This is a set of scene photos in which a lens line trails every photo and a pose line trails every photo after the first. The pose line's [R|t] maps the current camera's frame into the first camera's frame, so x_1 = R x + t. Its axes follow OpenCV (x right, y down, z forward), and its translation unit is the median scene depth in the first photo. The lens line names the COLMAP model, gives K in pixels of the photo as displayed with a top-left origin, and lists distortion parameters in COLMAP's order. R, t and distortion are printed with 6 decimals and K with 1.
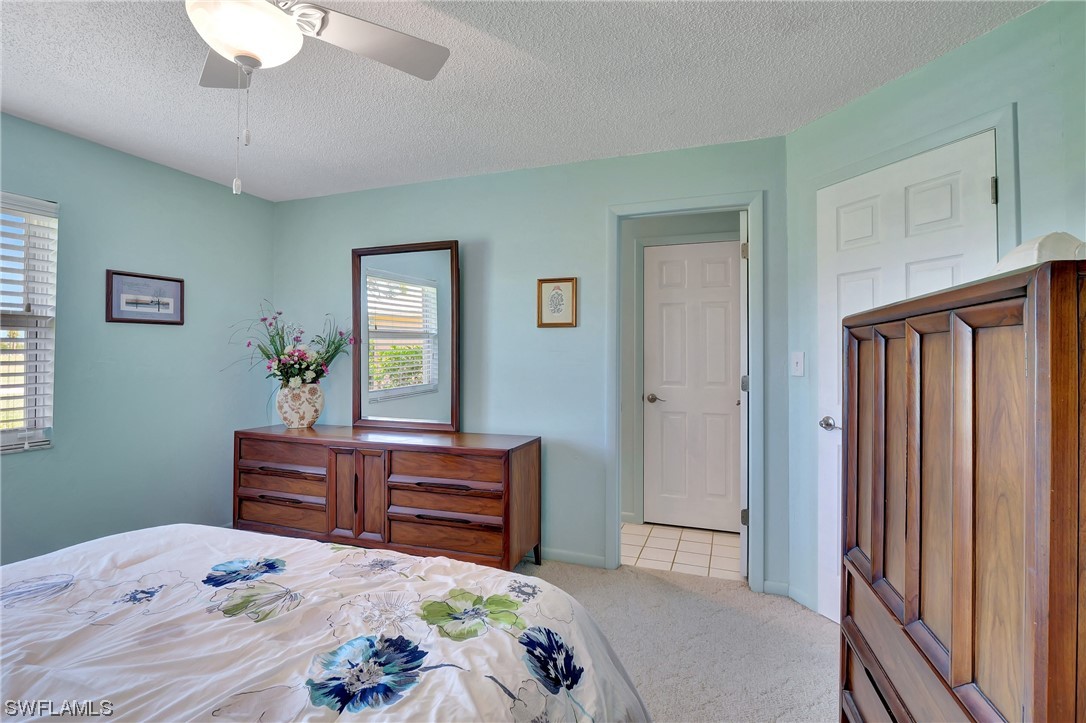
lens RADIAL K [[527.5, 0, 530.7], [0, 527.5, 345.4], [0, 0, 1]] dist [-0.010806, -0.003554]
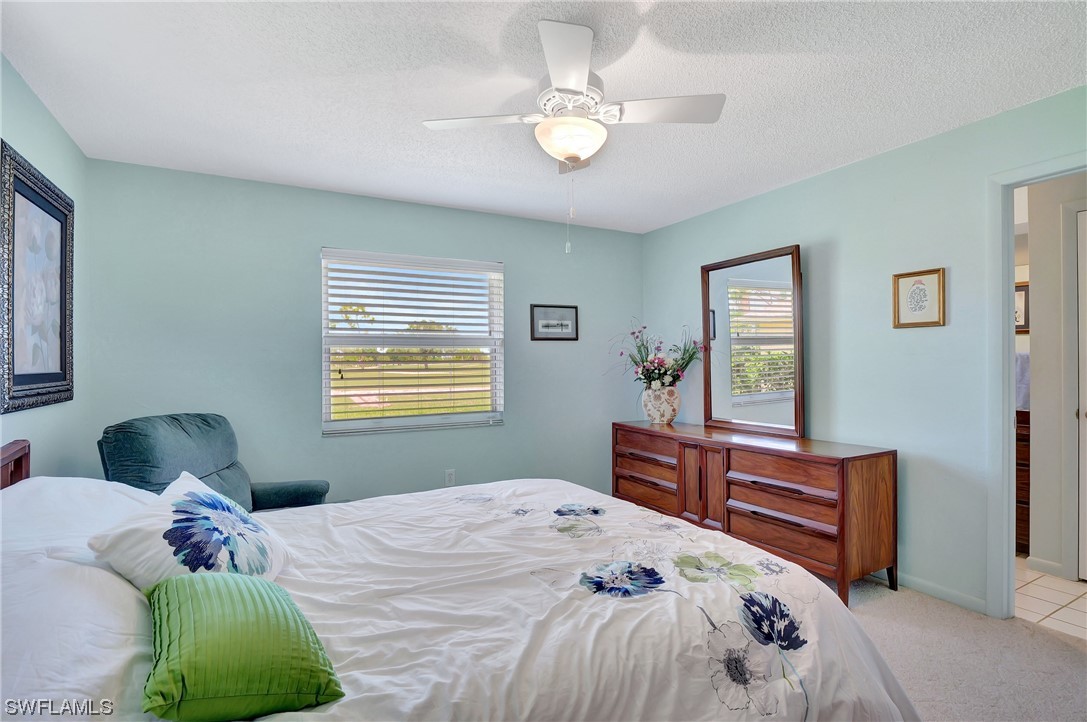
lens RADIAL K [[528.0, 0, 539.1], [0, 528.0, 361.4], [0, 0, 1]] dist [-0.010806, -0.003554]
pose [[0.750730, -0.010903, -0.660519, 0.158438], [0.023322, 0.999678, 0.010005, -0.001193], [0.660198, -0.022916, 0.750742, -0.075207]]
